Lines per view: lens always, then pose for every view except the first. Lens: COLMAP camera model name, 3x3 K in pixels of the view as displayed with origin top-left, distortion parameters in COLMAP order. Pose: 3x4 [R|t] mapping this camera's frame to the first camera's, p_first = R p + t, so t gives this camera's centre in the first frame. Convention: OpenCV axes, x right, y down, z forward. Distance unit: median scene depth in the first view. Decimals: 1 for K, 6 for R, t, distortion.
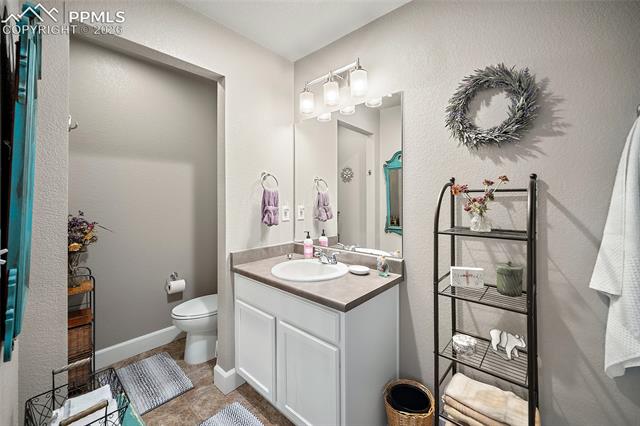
lens RADIAL K [[258.8, 0, 320.5], [0, 258.8, 203.3], [0, 0, 1]] dist [0.000664, -0.000123]
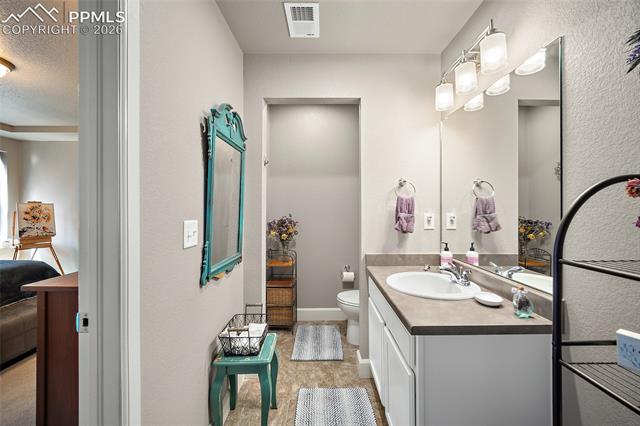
lens RADIAL K [[253.2, 0, 321.7], [0, 253.2, 210.7], [0, 0, 1]] dist [0.000205, -0.000027]
pose [[0.674137, 0.011306, -0.738520, 0.306283], [-0.011473, 0.999922, 0.004835, 0.001157], [0.738517, 0.005214, 0.674214, 0.113945]]
